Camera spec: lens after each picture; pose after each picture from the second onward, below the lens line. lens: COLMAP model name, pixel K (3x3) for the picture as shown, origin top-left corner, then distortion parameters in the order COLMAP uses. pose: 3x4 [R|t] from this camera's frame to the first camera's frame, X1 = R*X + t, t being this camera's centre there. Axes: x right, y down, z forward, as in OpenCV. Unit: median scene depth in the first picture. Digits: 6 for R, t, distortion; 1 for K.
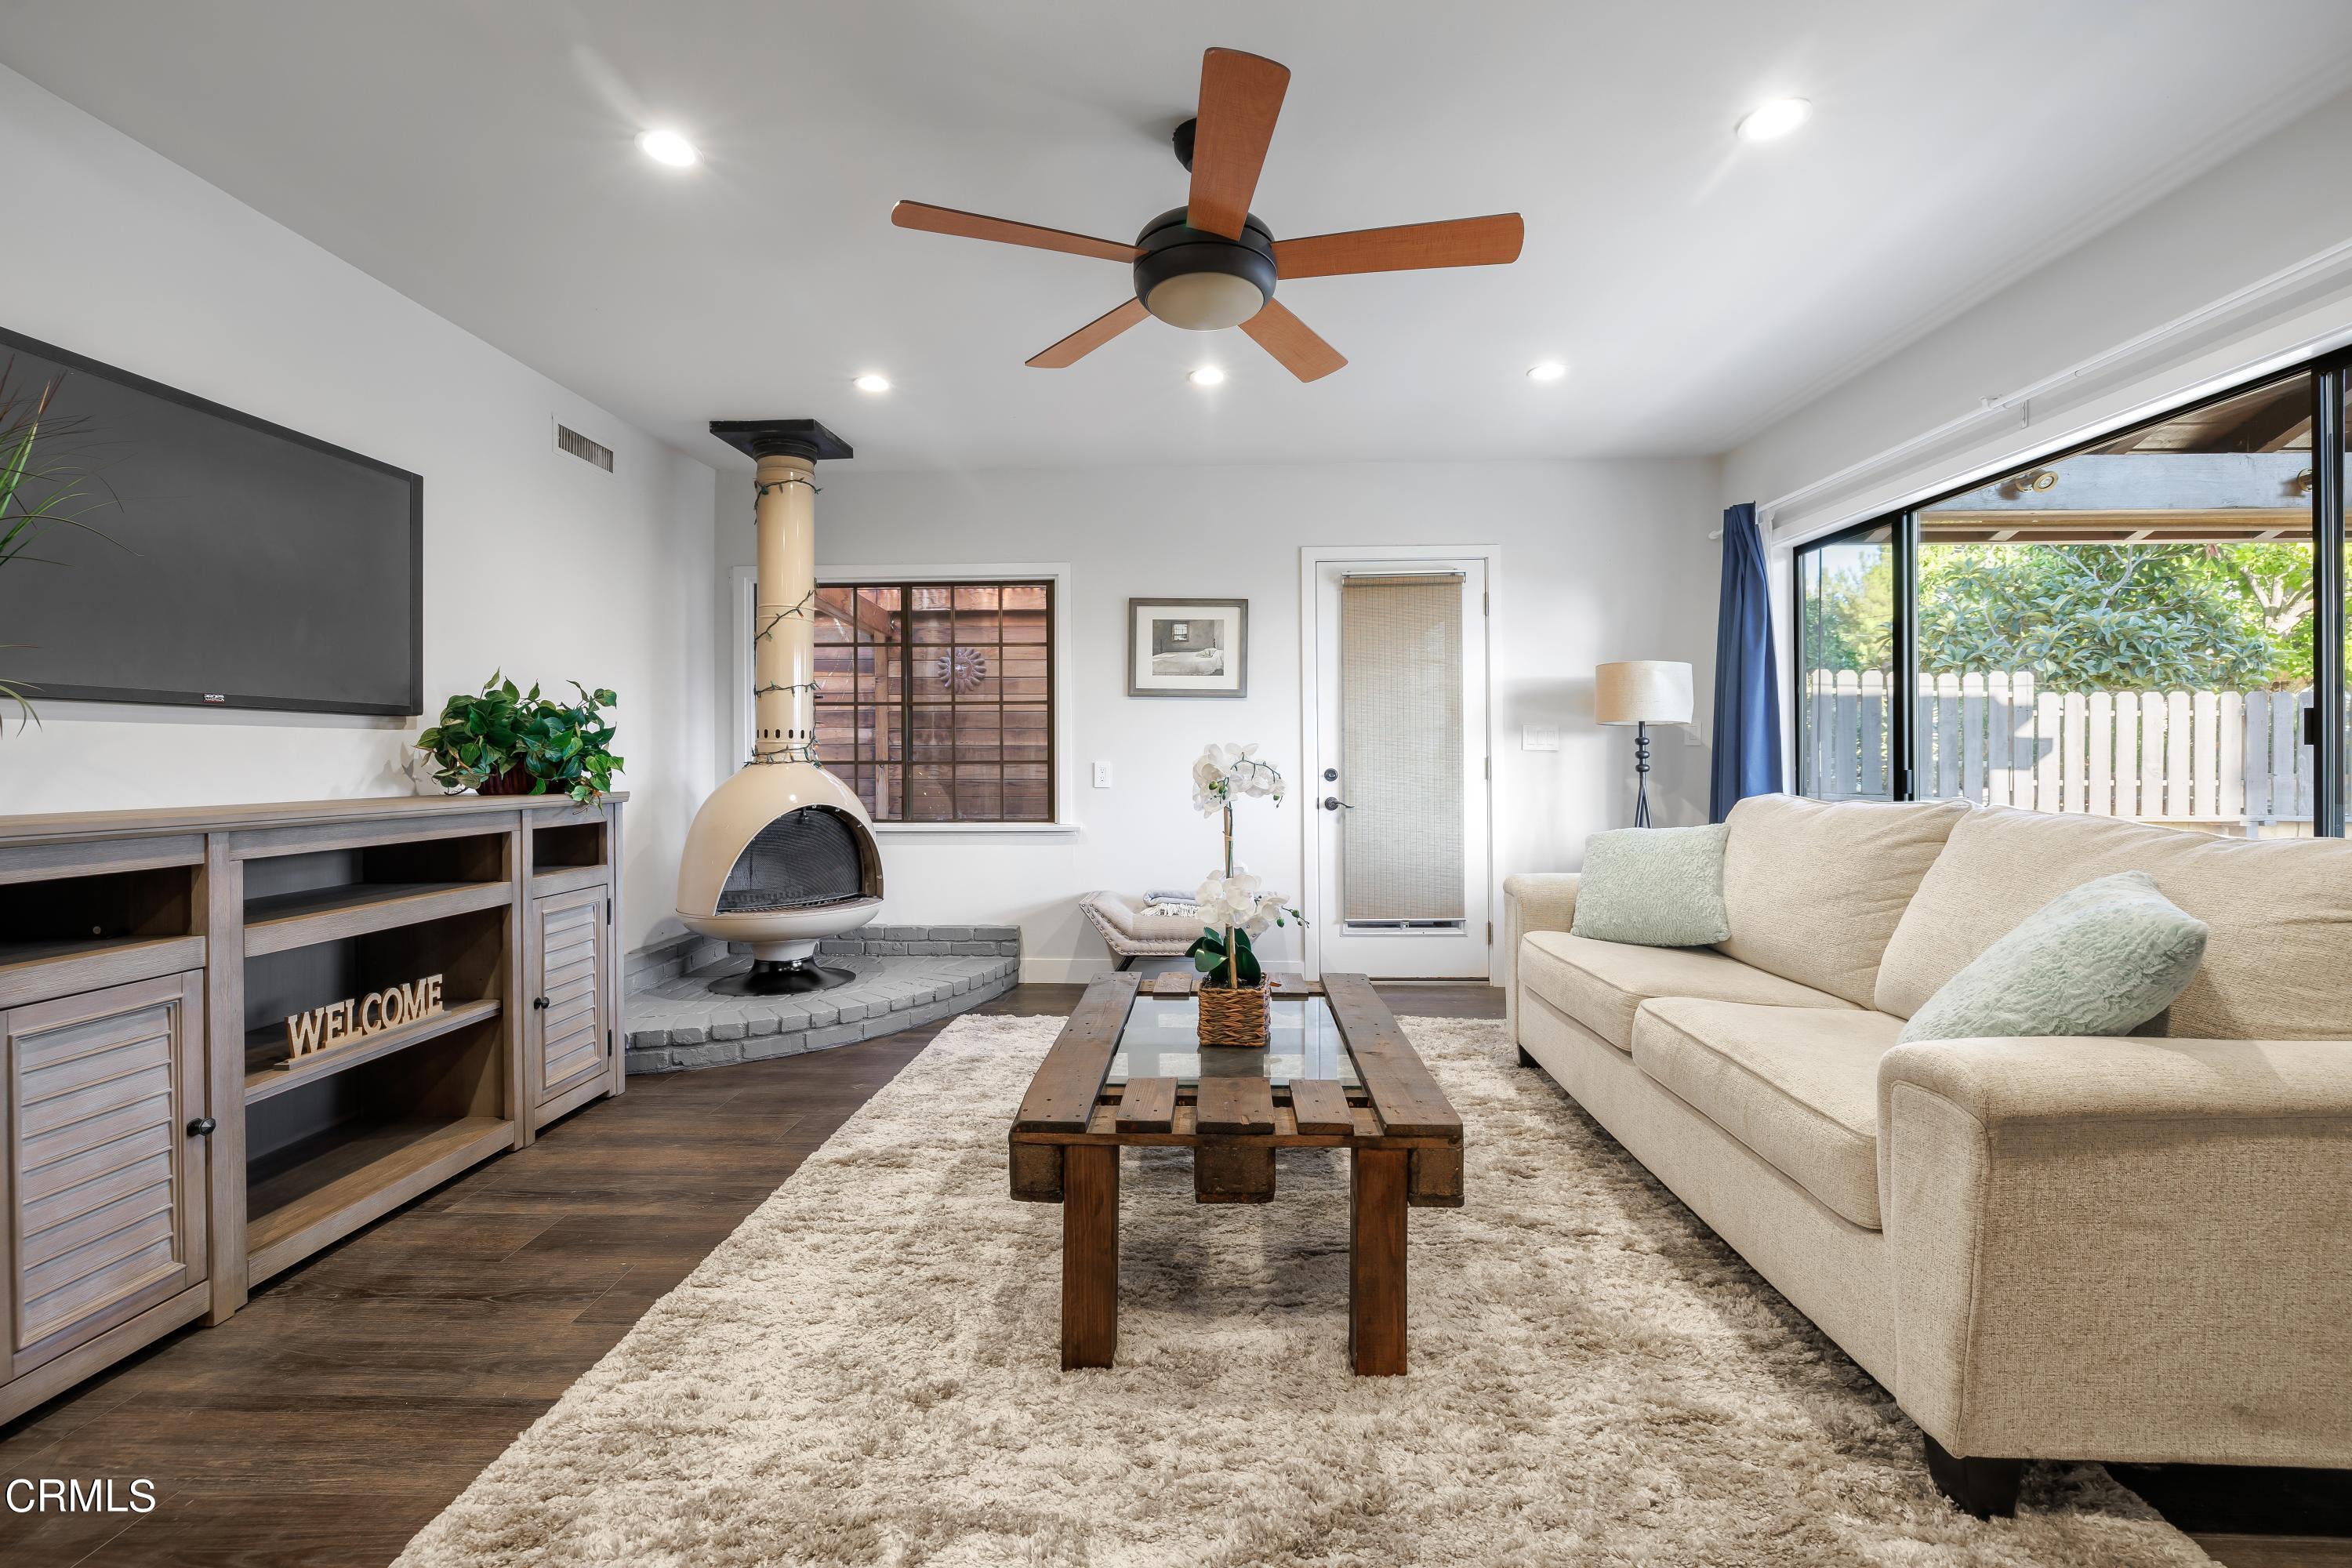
lens RADIAL K [[1001.4, 0, 1182.6], [0, 1001.4, 762.6], [0, 0, 1]] dist [0.000781, 0.000345]
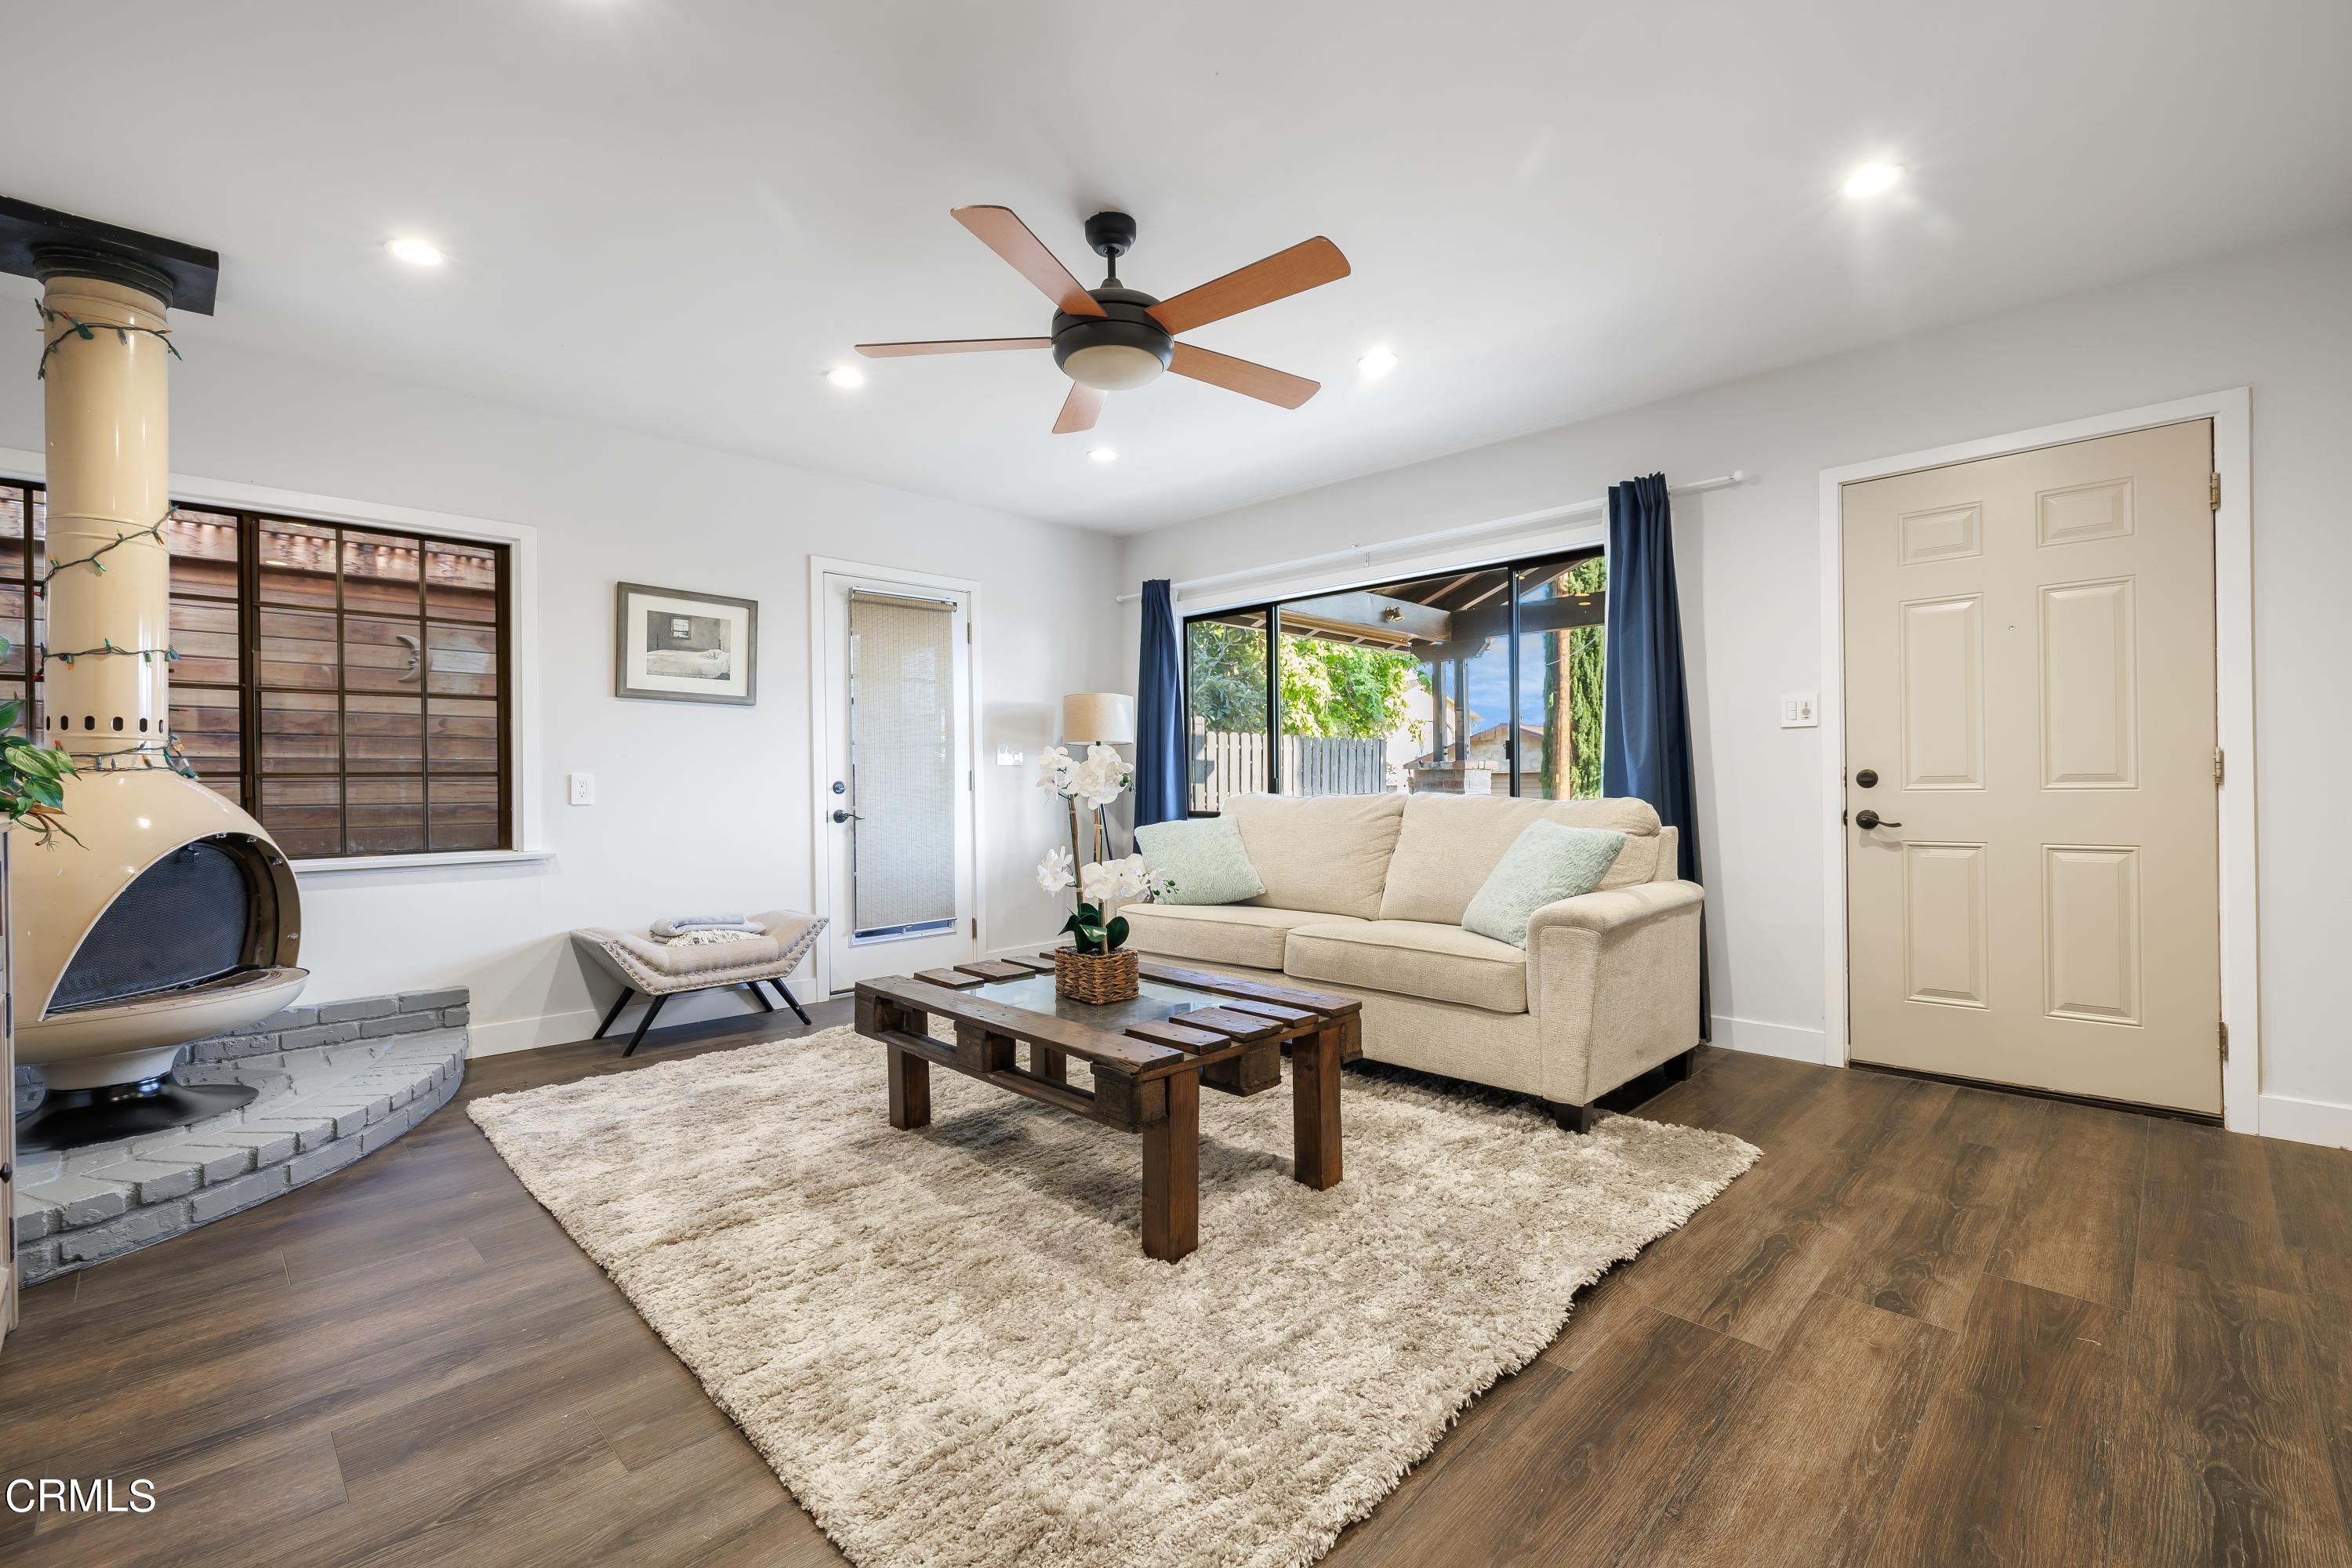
lens RADIAL K [[1001.4, 0, 1195.6], [0, 1001.4, 789.1], [0, 0, 1]] dist [0.000781, 0.000345]
pose [[0.676787, -0.008550, 0.736129, -0.381814], [0.008500, 0.999957, 0.003799, 0.014308], [-0.736130, 0.003686, 0.676831, 0.066875]]
